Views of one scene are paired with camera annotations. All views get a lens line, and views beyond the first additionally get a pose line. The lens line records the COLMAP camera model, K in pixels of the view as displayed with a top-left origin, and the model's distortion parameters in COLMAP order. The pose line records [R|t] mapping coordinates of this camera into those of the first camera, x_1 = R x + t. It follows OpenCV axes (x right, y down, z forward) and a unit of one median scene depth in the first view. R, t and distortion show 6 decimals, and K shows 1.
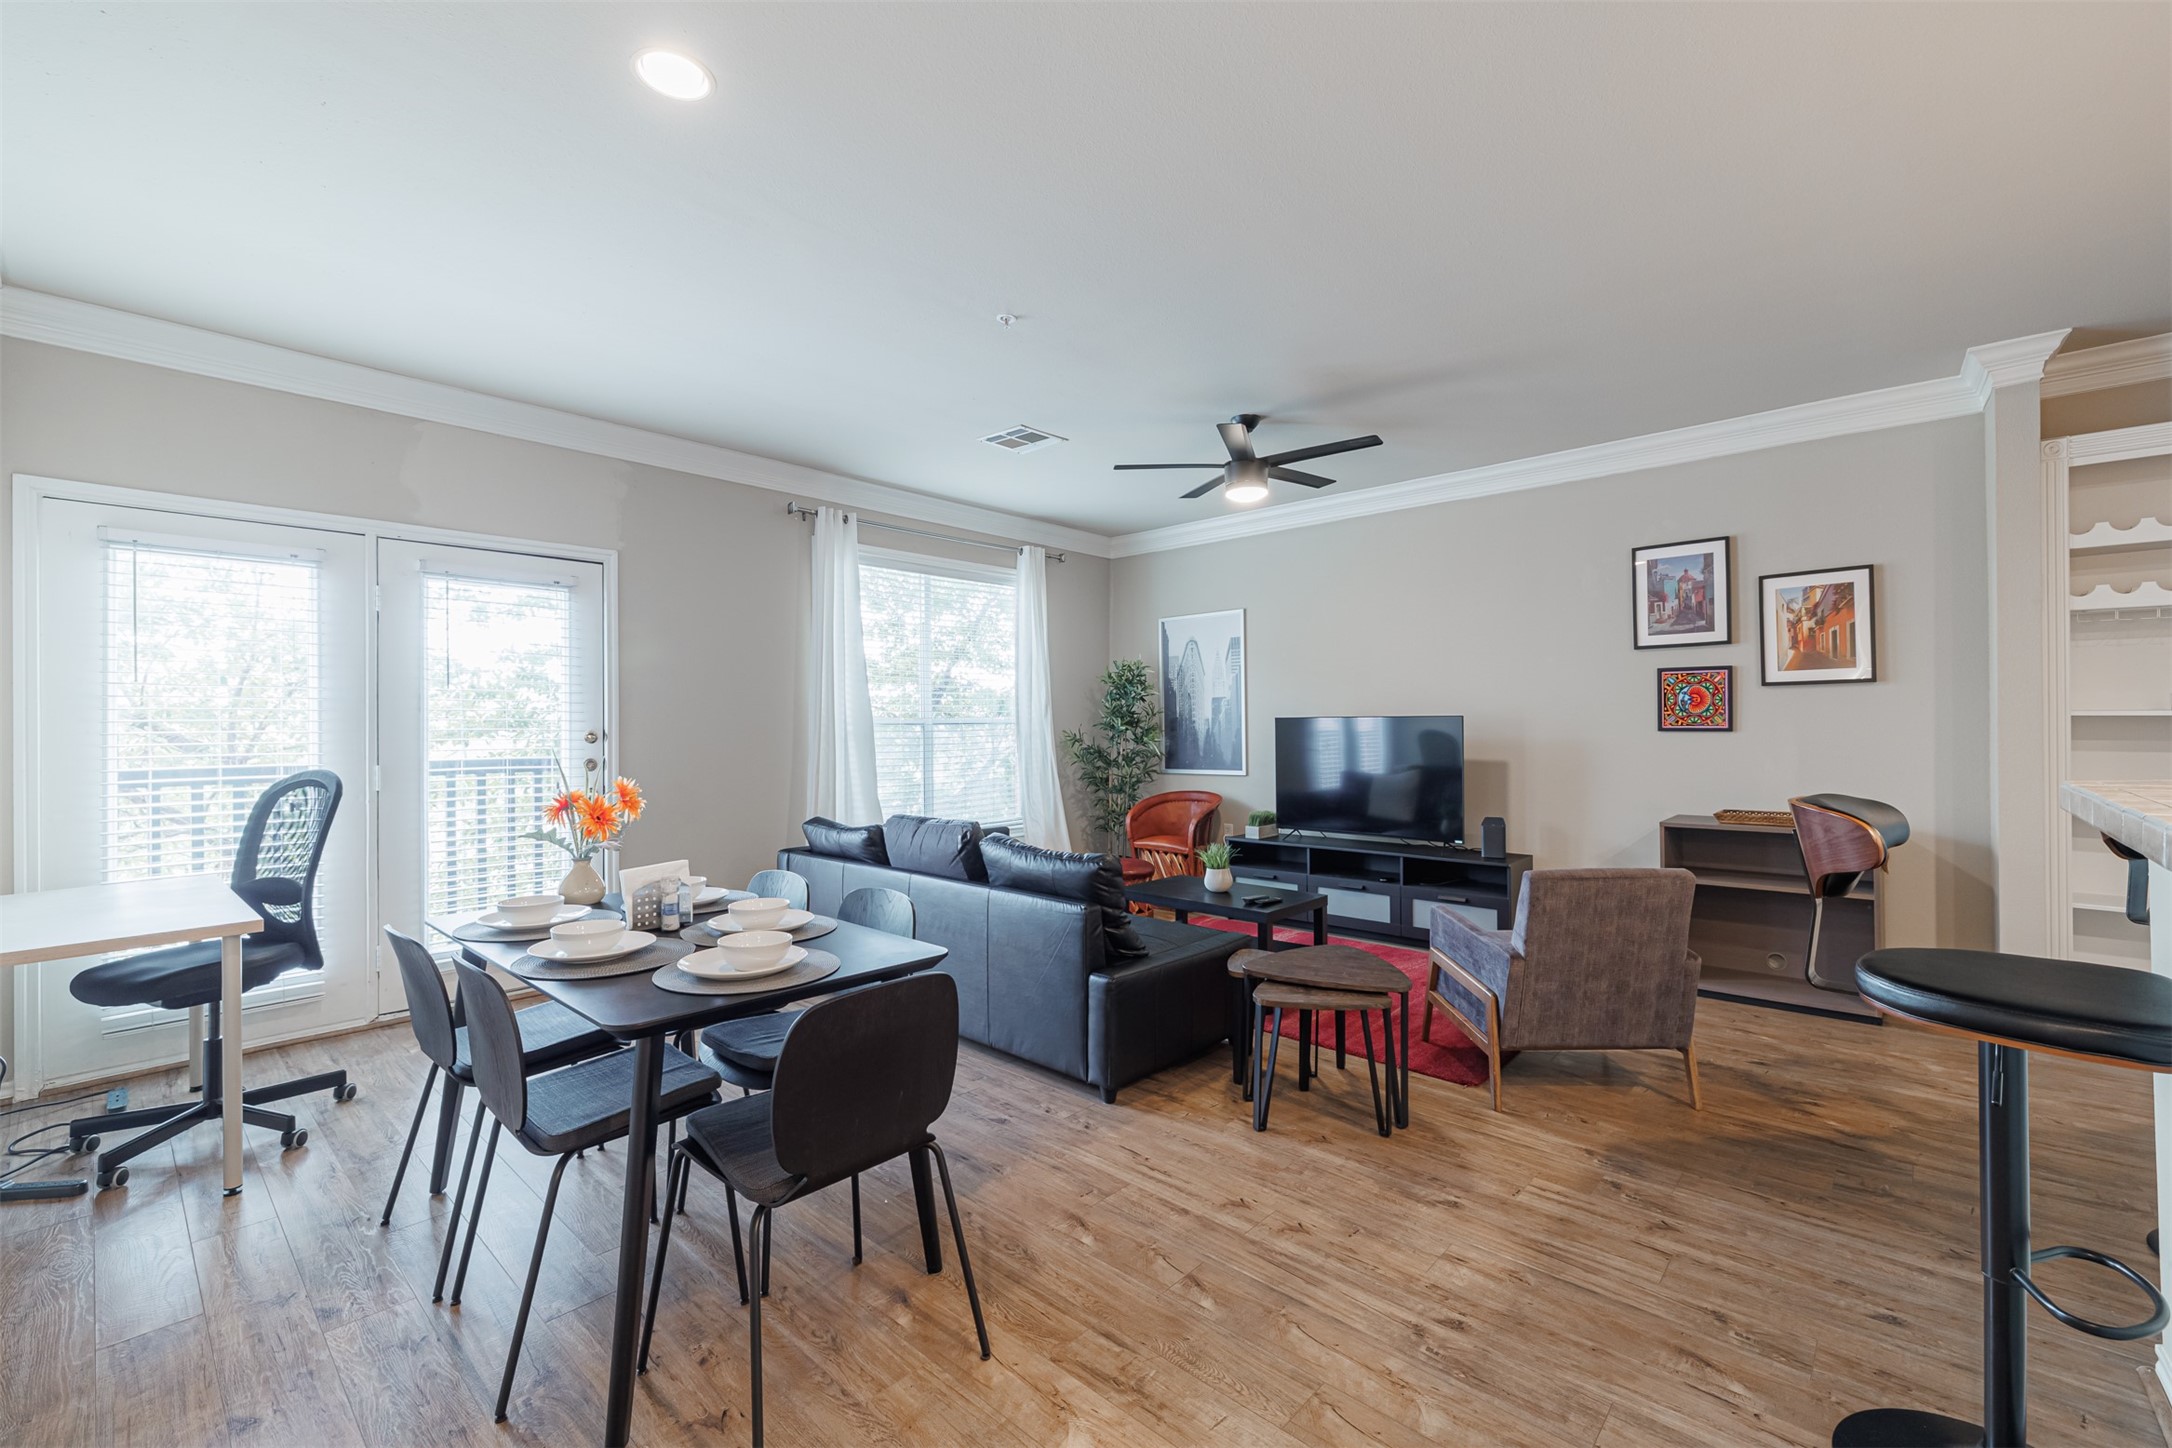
lens RADIAL K [[906.1, 0, 1083.3], [0, 906.1, 717.8], [0, 0, 1]] dist [0.012504, 0.000136]
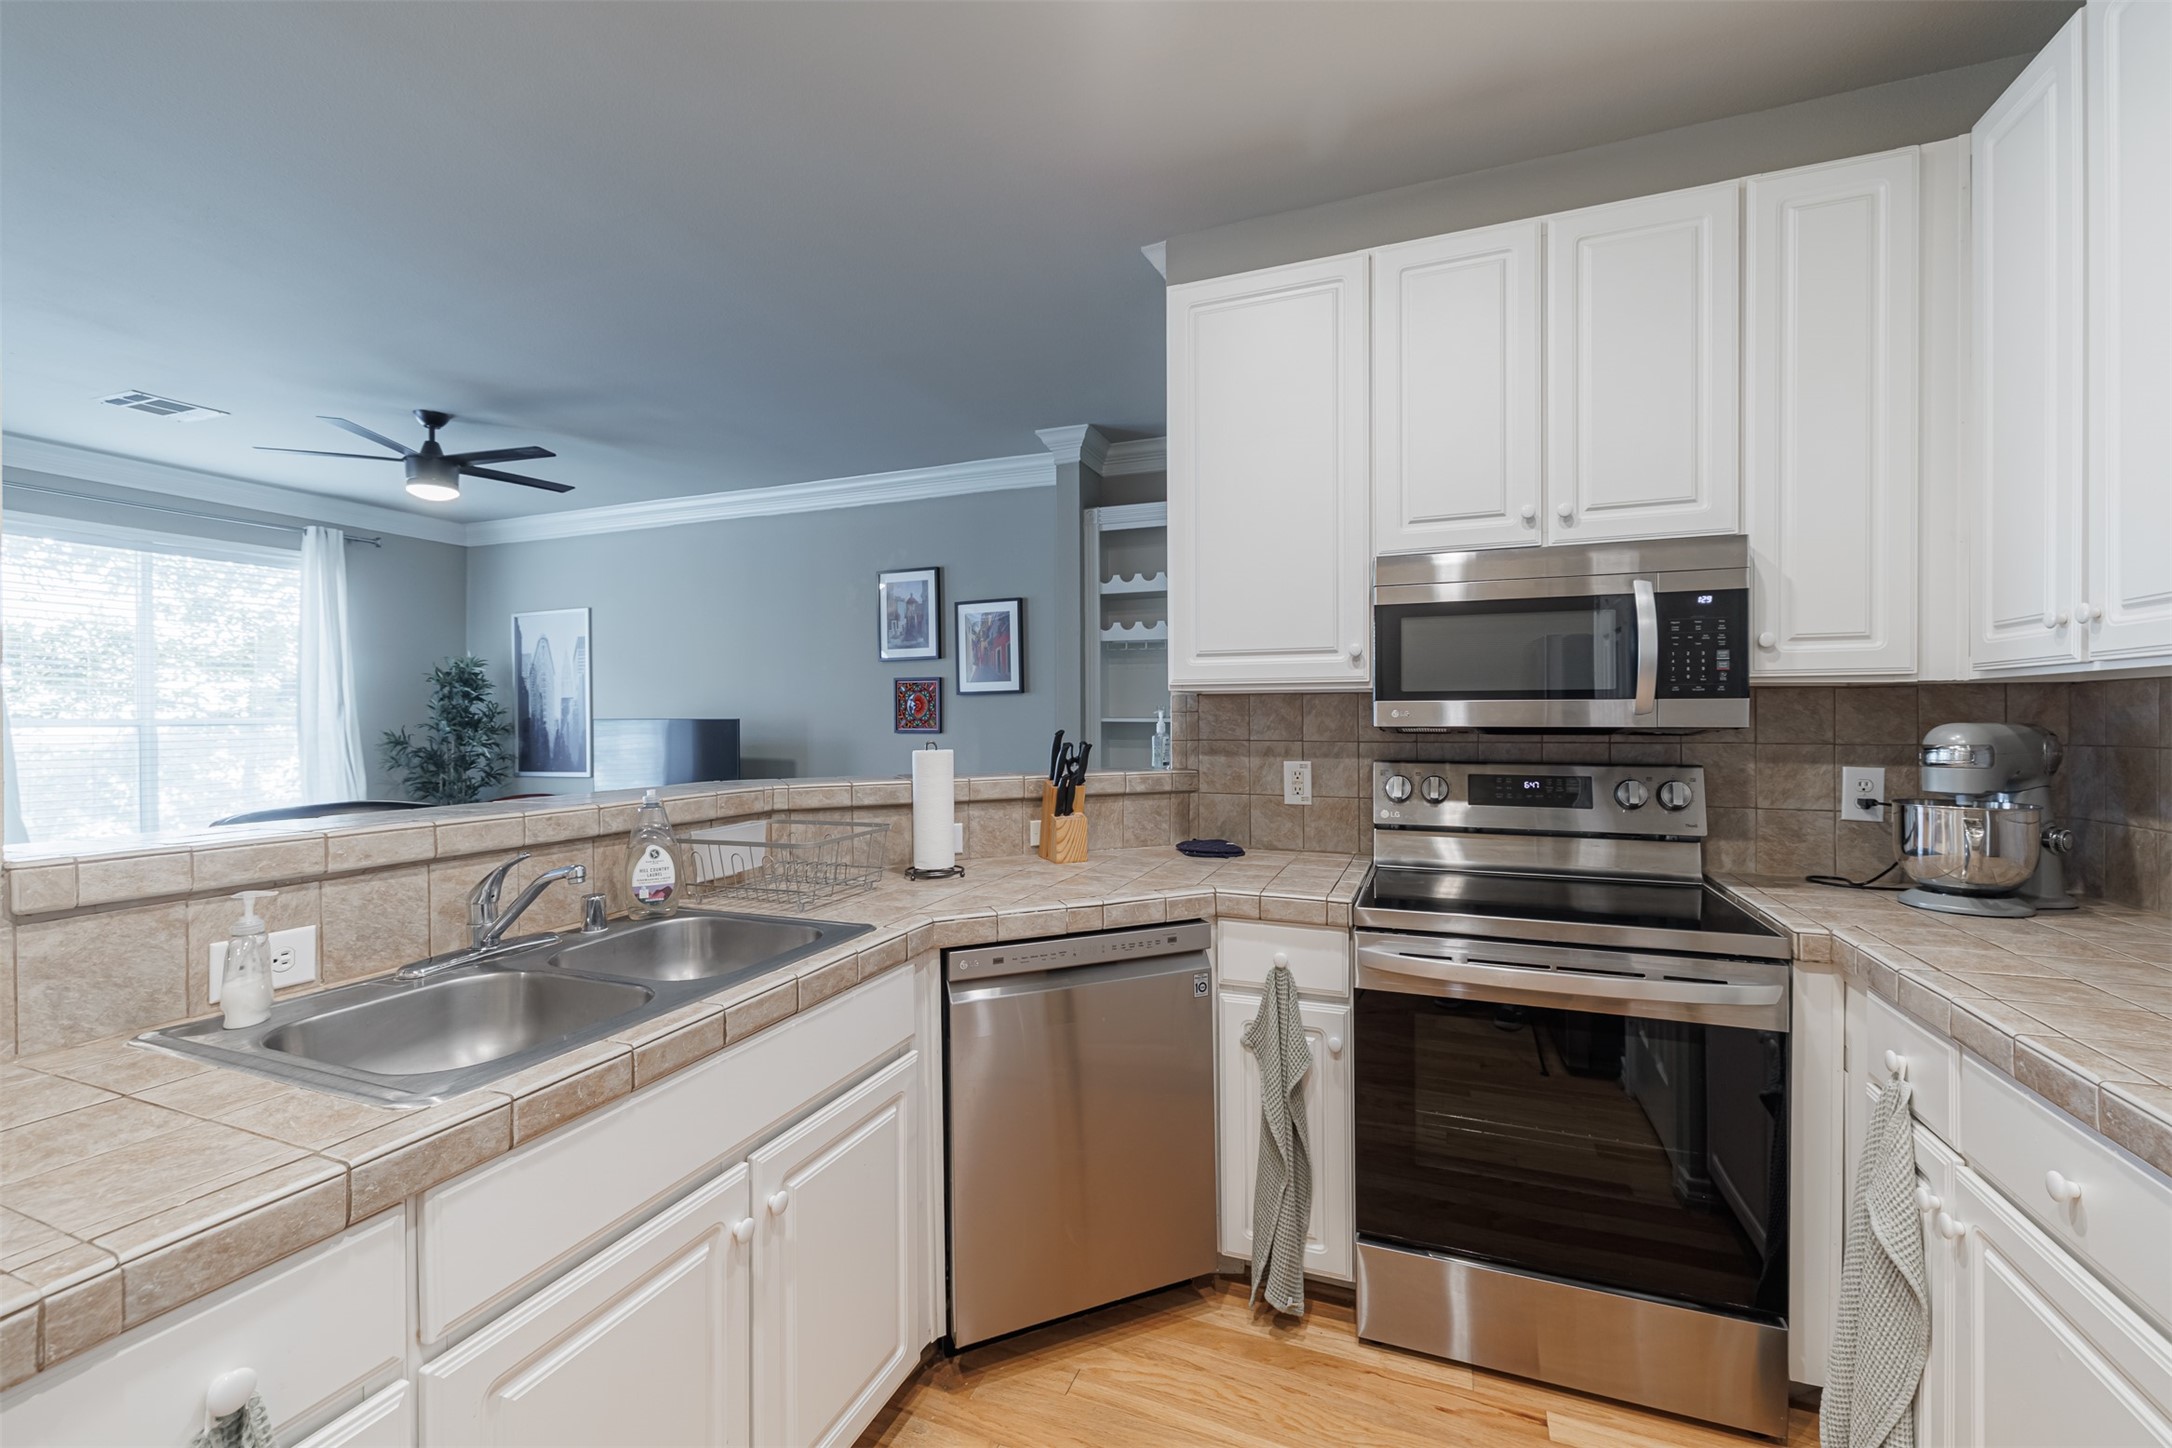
lens RADIAL K [[890.5, 0, 1071.6], [0, 890.5, 723.2], [0, 0, 1]] dist [0.002454, -0.000057]
pose [[0.932906, -0.003883, 0.360098, 0.467391], [-0.002040, 0.999869, 0.016067, -0.017141], [-0.360113, -0.015723, 0.932776, -0.136175]]
